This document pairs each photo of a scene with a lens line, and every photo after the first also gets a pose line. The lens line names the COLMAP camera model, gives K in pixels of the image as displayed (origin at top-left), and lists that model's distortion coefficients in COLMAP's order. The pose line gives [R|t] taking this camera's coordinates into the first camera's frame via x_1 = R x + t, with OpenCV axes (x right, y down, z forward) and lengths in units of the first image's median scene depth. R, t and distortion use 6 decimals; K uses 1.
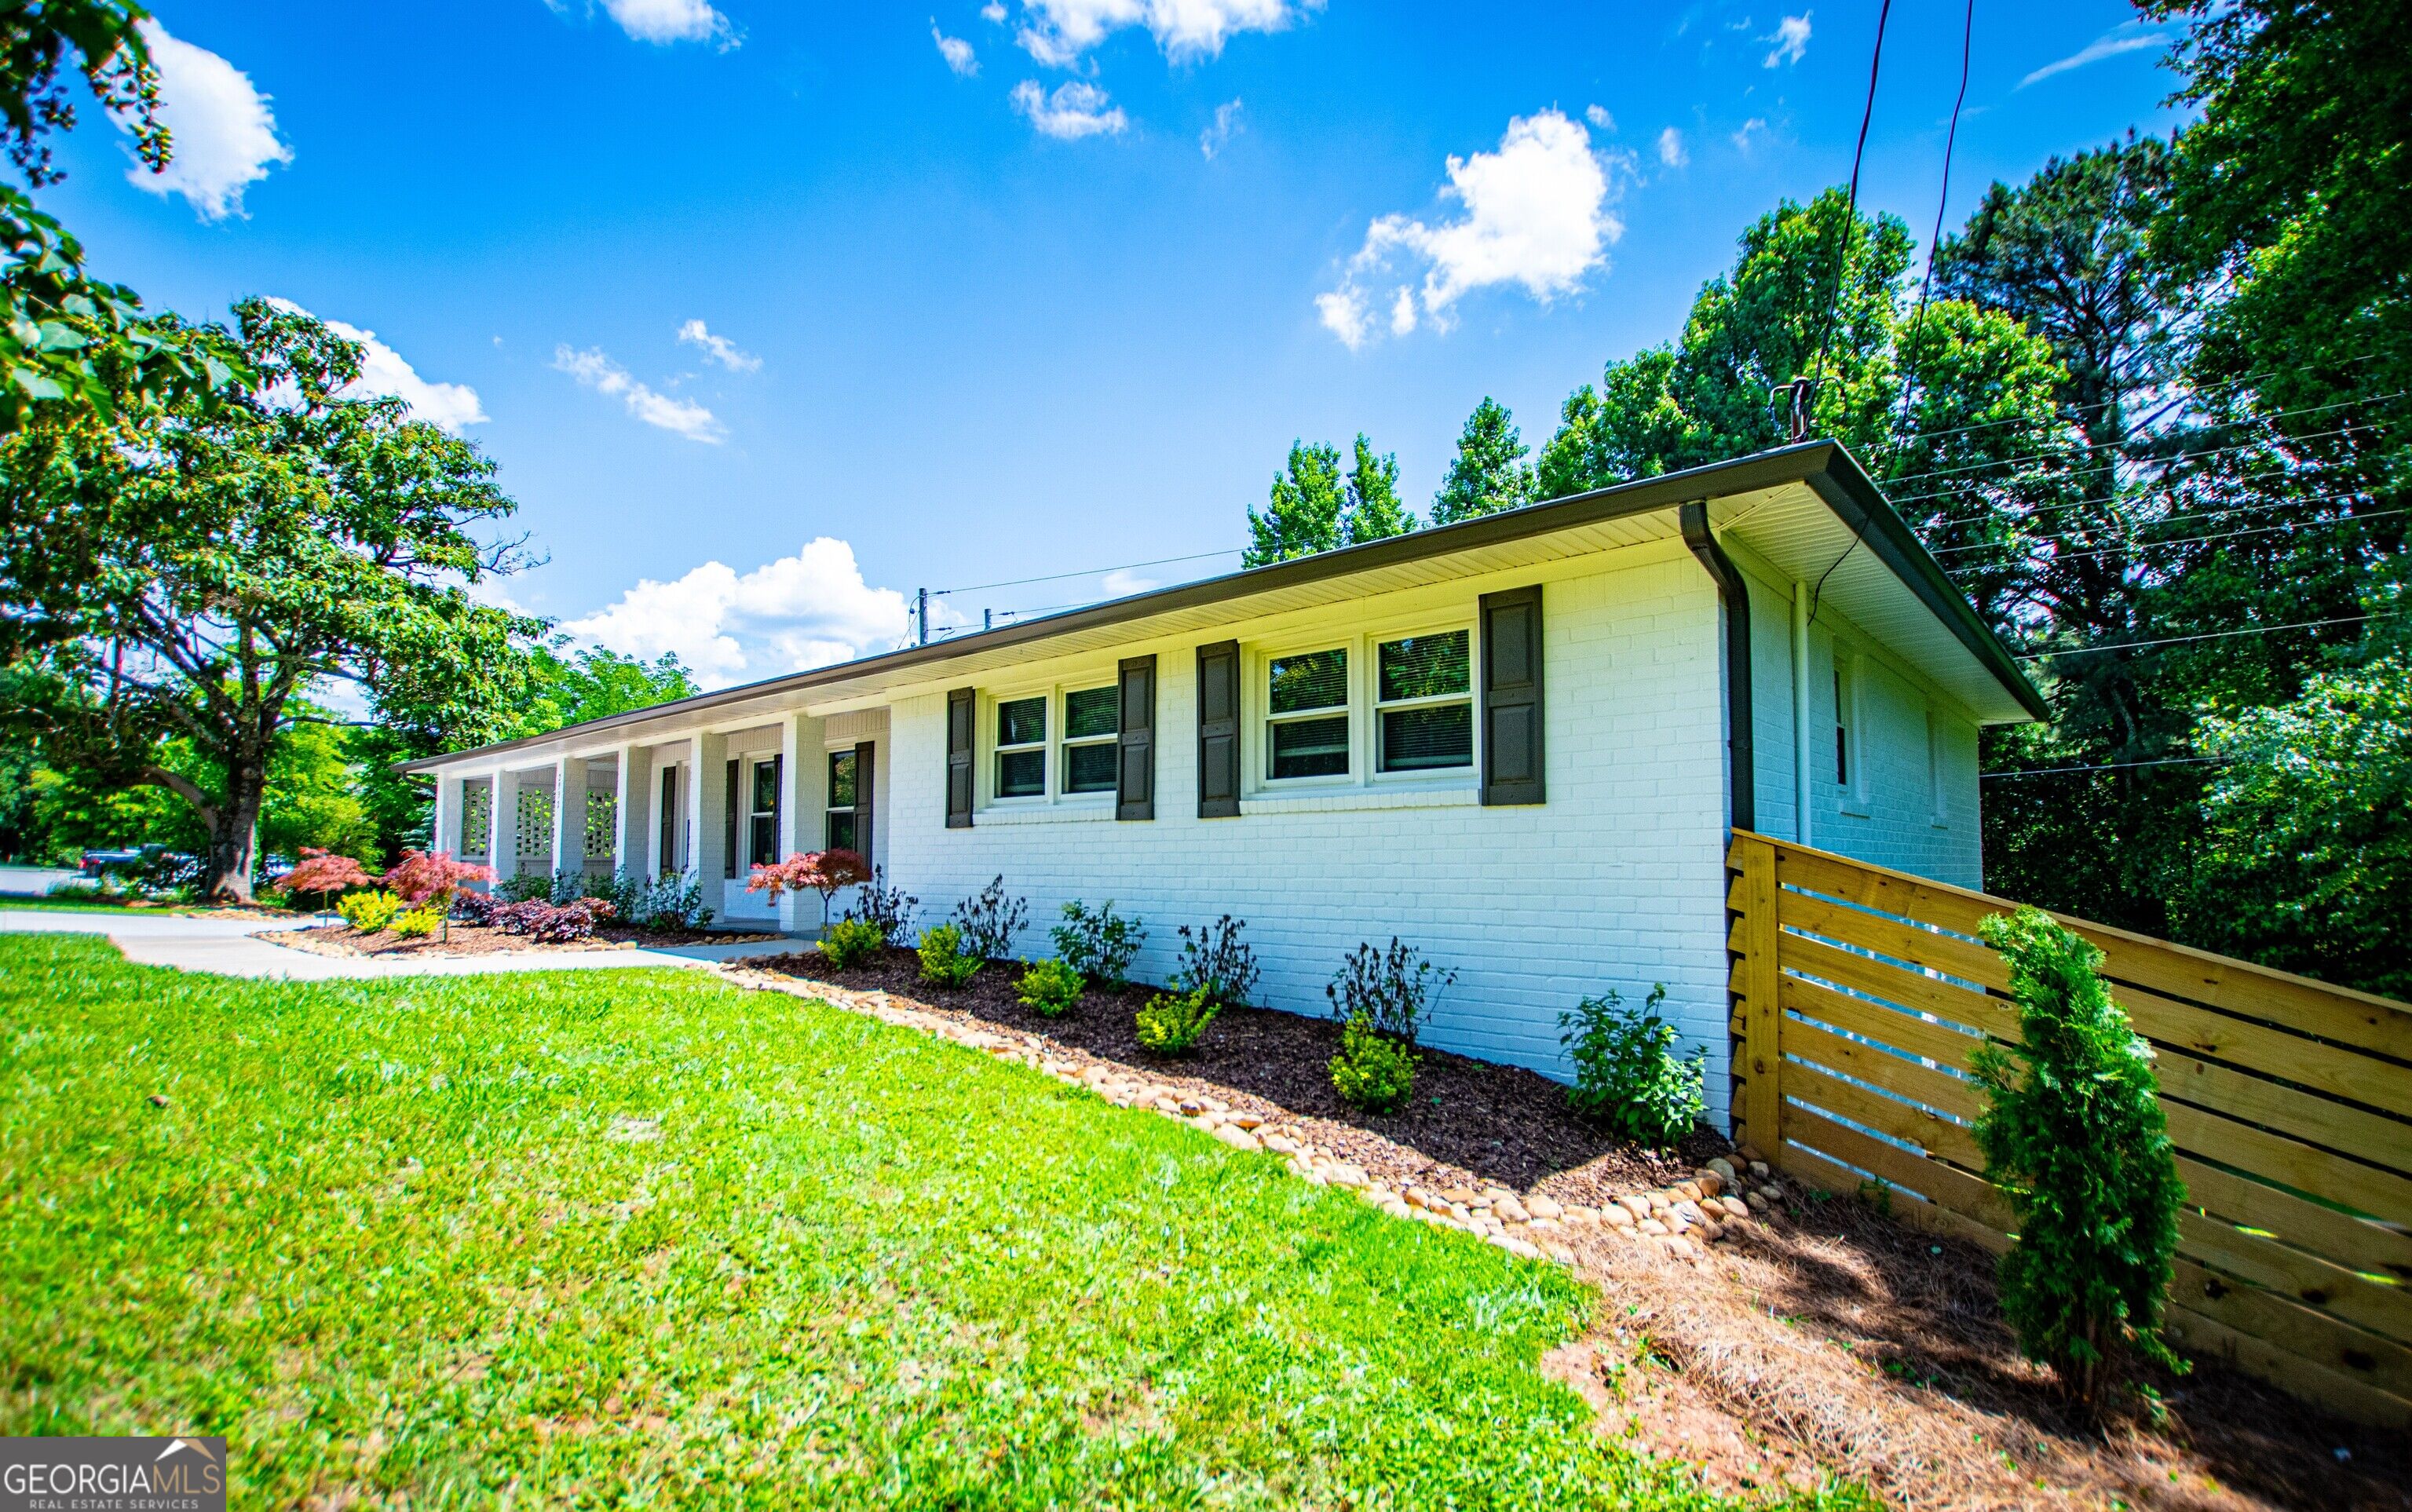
lens RADIAL K [[1136.3, 0, 1206.0], [0, 1136.3, 756.0], [0, 0, 1]] dist [-0.001848, -0.016896]
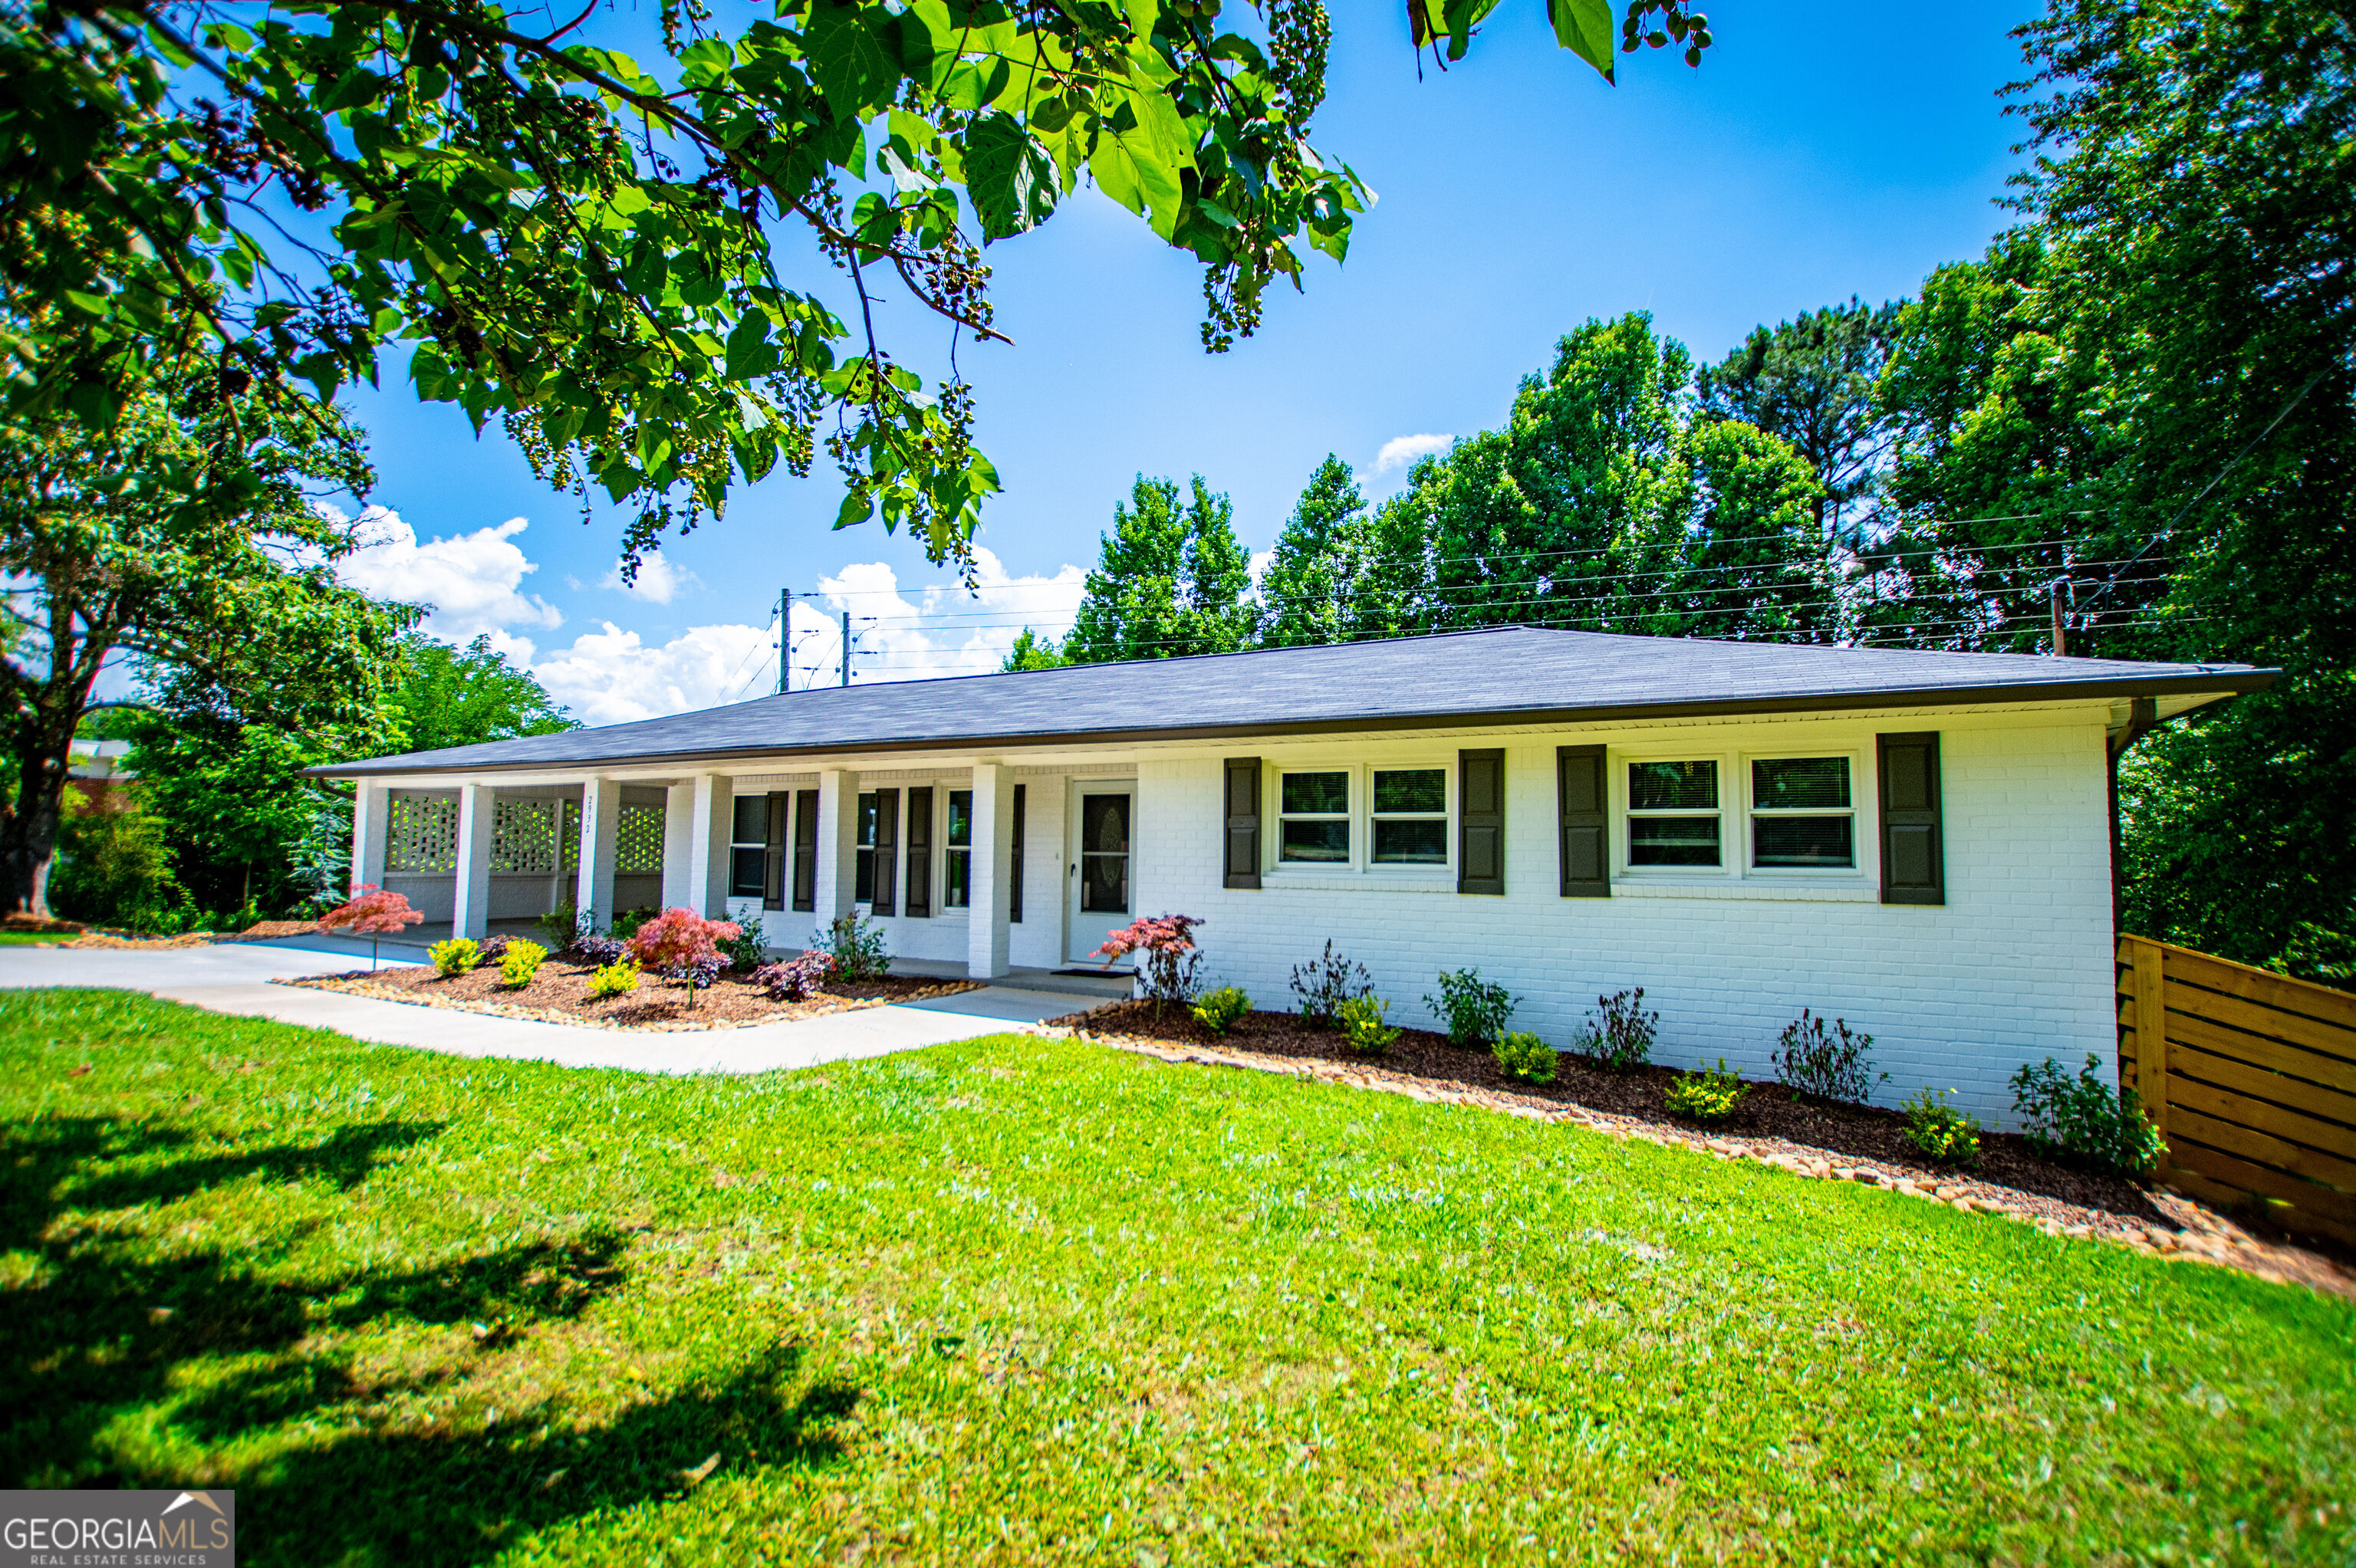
lens RADIAL K [[1046.5, 0, 1205.2], [0, 1046.5, 780.7], [0, 0, 1]] dist [-0.025283, 0.000273]
pose [[0.972641, 0.024689, 0.230998, -0.220196], [-0.031242, 0.999205, 0.024753, -0.028150], [-0.230203, -0.031293, 0.972639, 0.023953]]
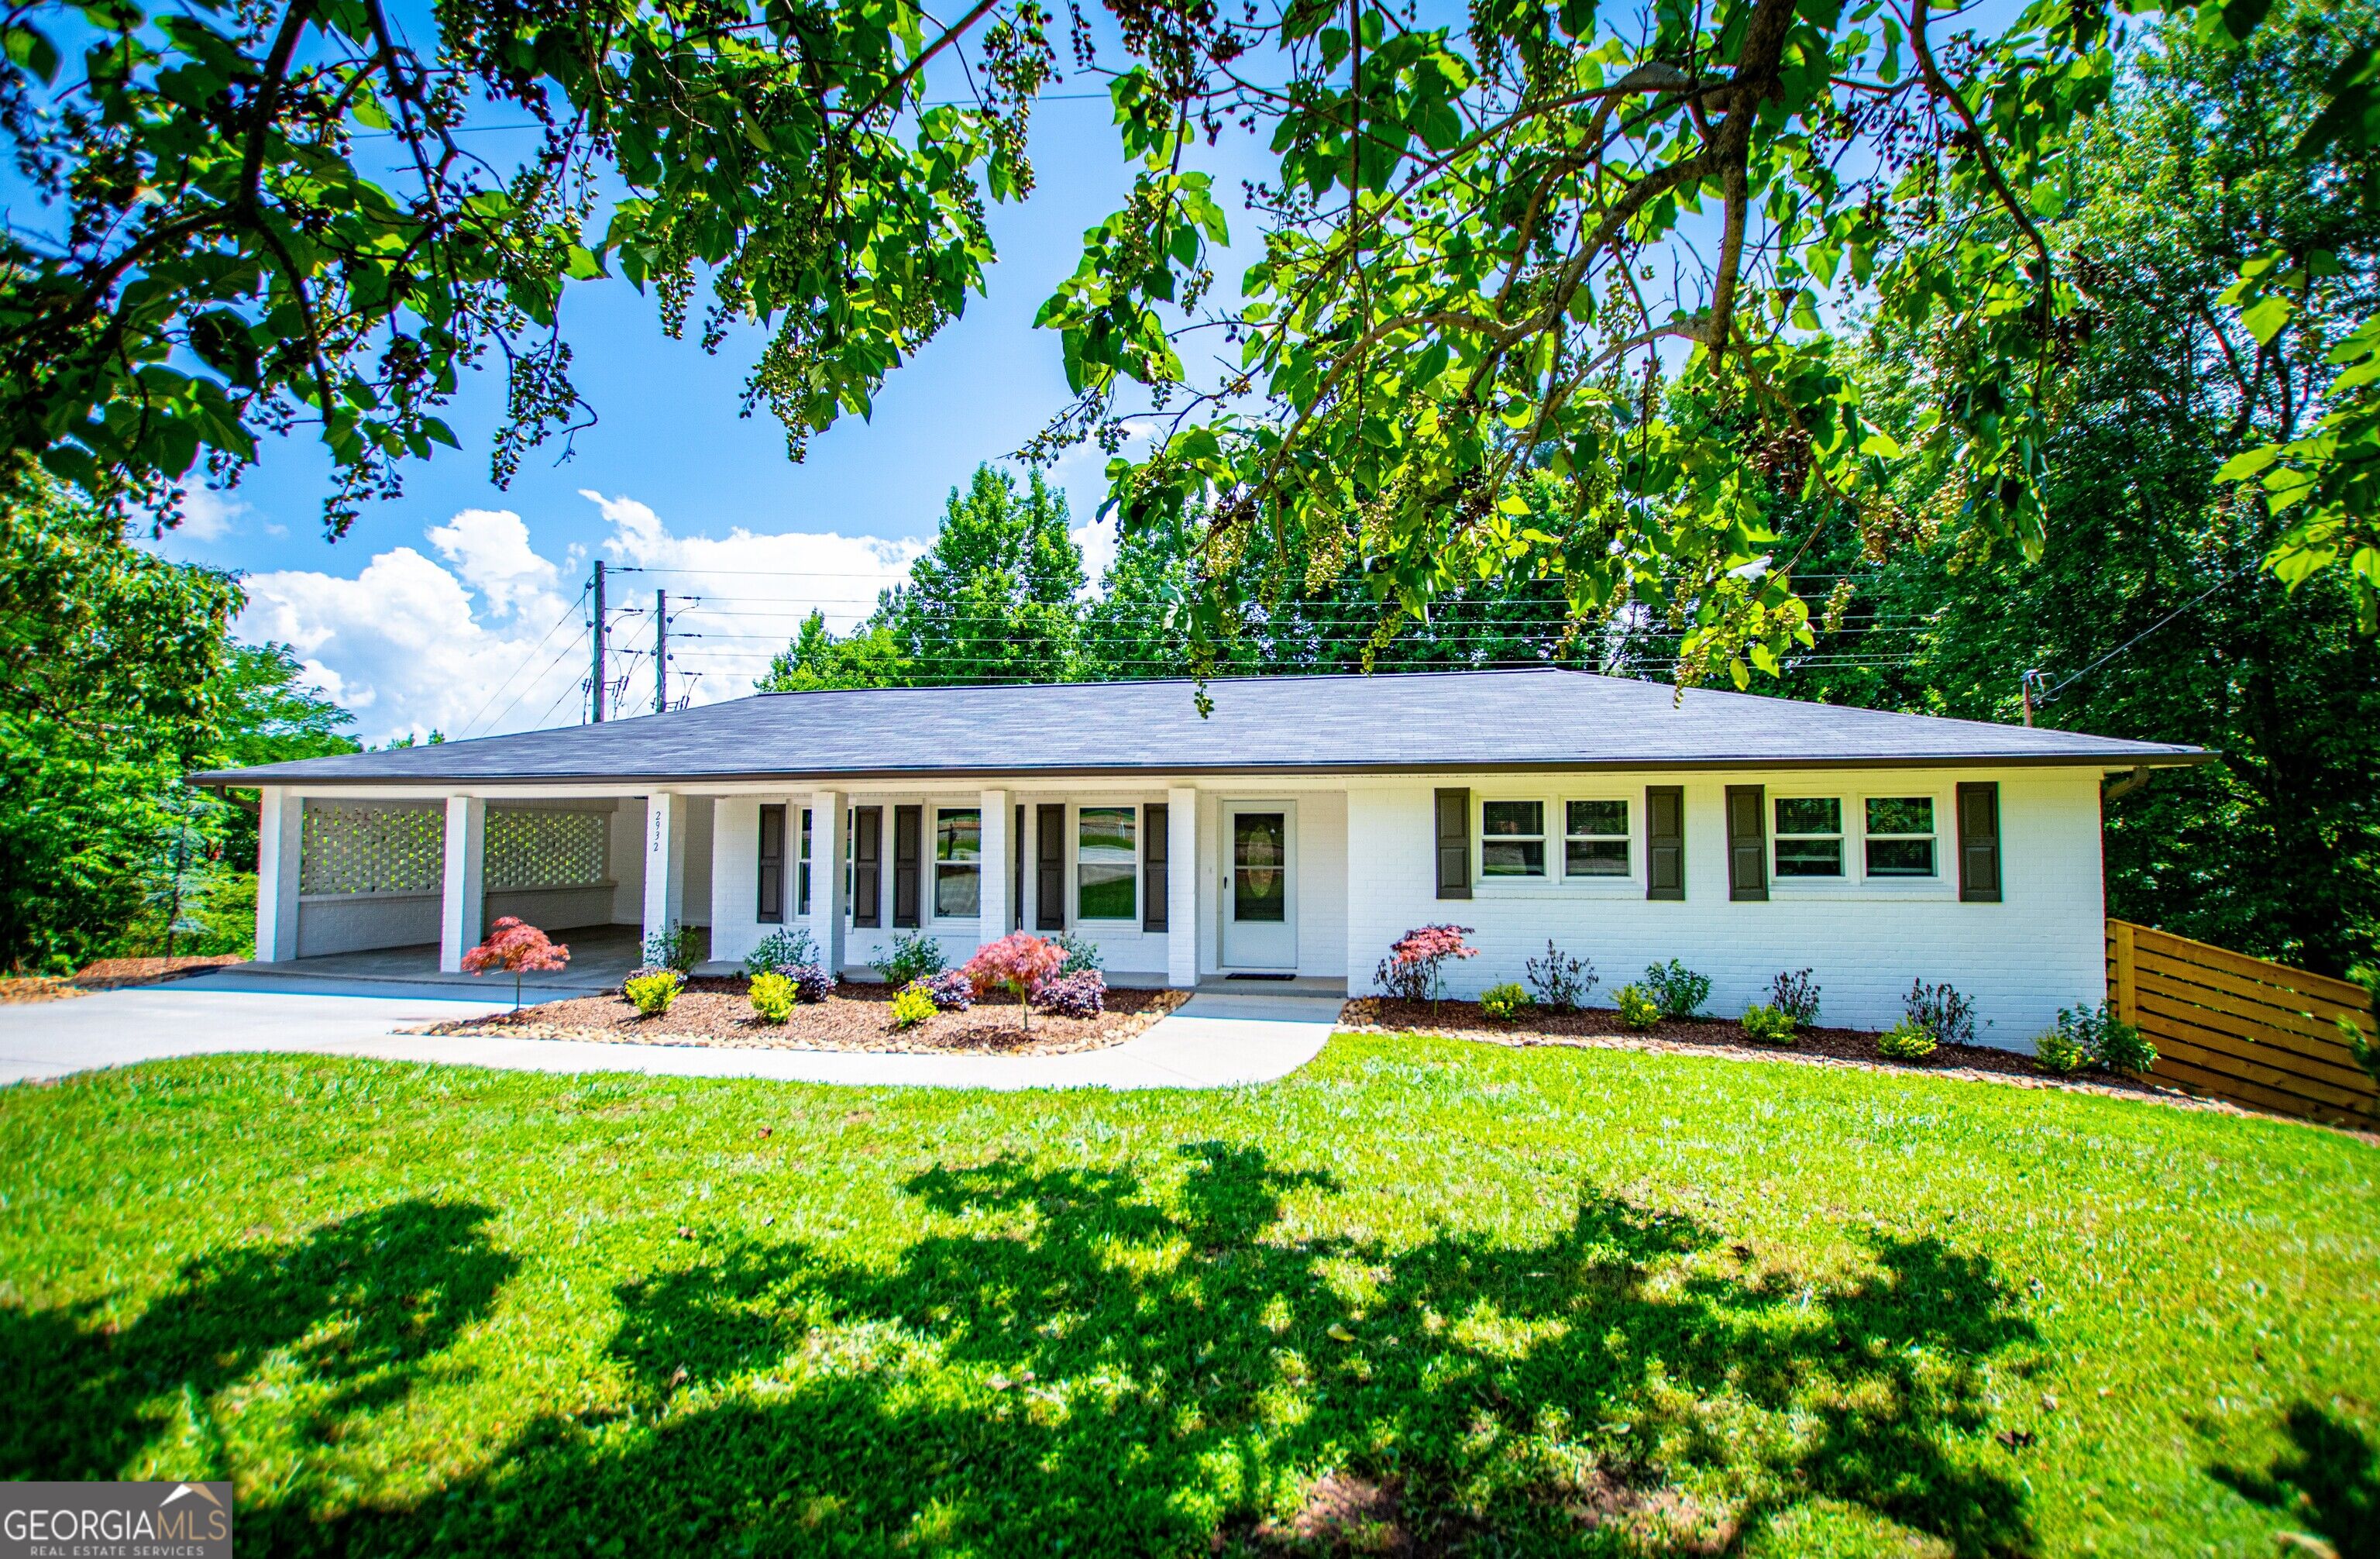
lens RADIAL K [[1035.9, 0, 1276.0], [0, 1035.9, 786.5], [0, 0, 1]] dist [-0.003139, -0.000141]
pose [[0.854099, 0.026592, 0.519430, -0.452944], [-0.047853, 0.998474, 0.027570, -0.038503], [-0.517904, -0.048404, 0.854068, 0.055036]]
